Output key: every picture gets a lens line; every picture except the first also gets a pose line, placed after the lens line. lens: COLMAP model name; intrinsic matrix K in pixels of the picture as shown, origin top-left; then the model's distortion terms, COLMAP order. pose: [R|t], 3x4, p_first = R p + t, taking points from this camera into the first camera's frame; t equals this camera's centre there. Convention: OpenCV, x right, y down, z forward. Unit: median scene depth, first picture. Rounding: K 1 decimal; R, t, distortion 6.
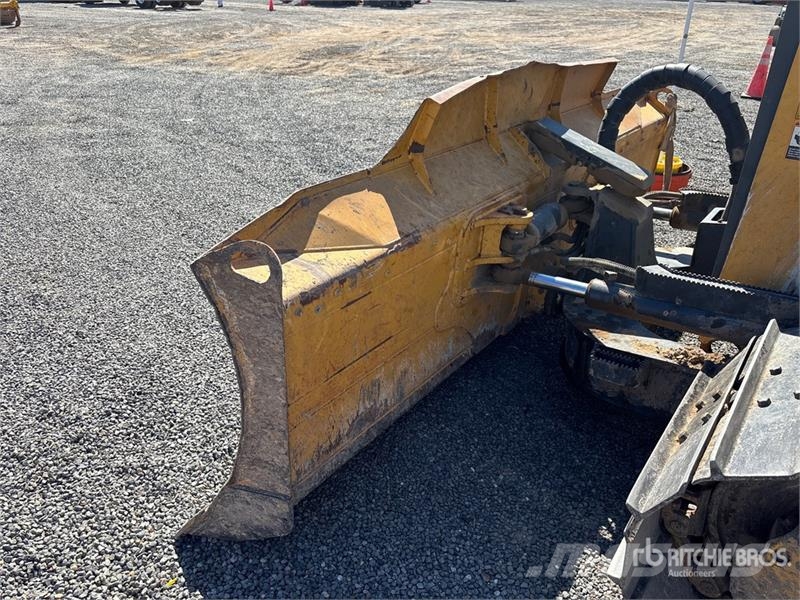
lens RADIAL K [[608.3, 0, 393.1], [0, 608.3, 297.1], [0, 0, 1]] dist [0.031126, -0.034417]
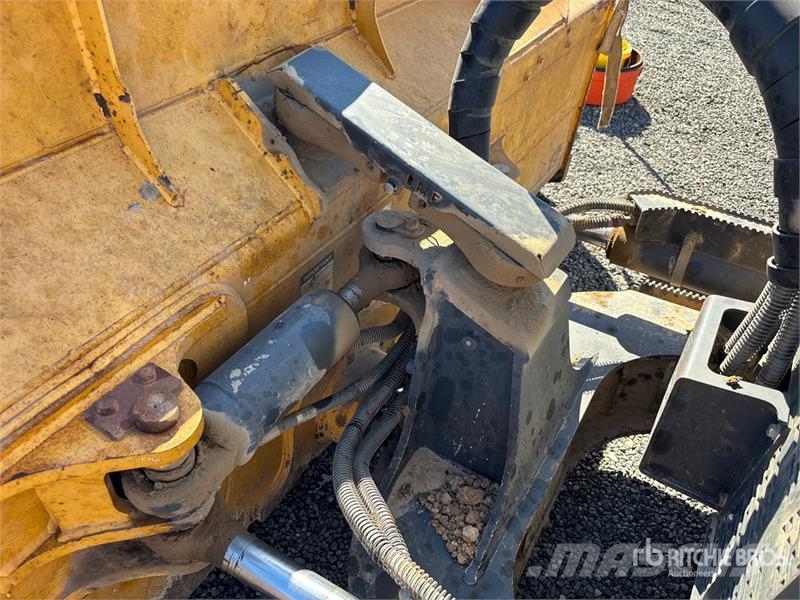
lens RADIAL K [[608.3, 0, 396.5], [0, 608.3, 295.2], [0, 0, 1]] dist [0.031126, -0.034417]
pose [[0.994203, -0.042242, 0.098876, 0.269921], [0.017485, 0.970870, 0.238968, -0.244981], [-0.106091, -0.235854, 0.965980, 0.614718]]
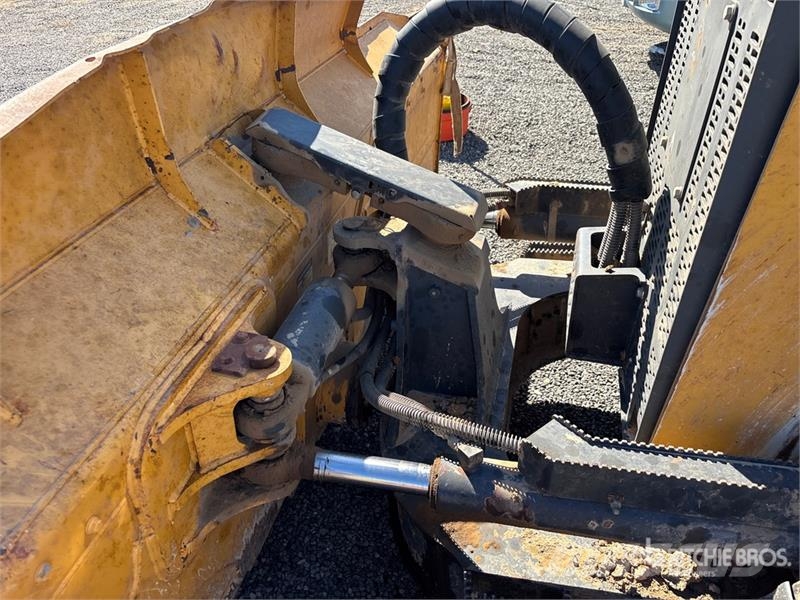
lens RADIAL K [[608.3, 0, 393.9], [0, 608.3, 305.5], [0, 0, 1]] dist [0.031126, -0.034417]
pose [[0.919501, -0.245358, 0.307111, 0.149628], [0.199405, 0.964438, 0.173485, -0.210994], [-0.338756, -0.098280, 0.935727, 0.481752]]
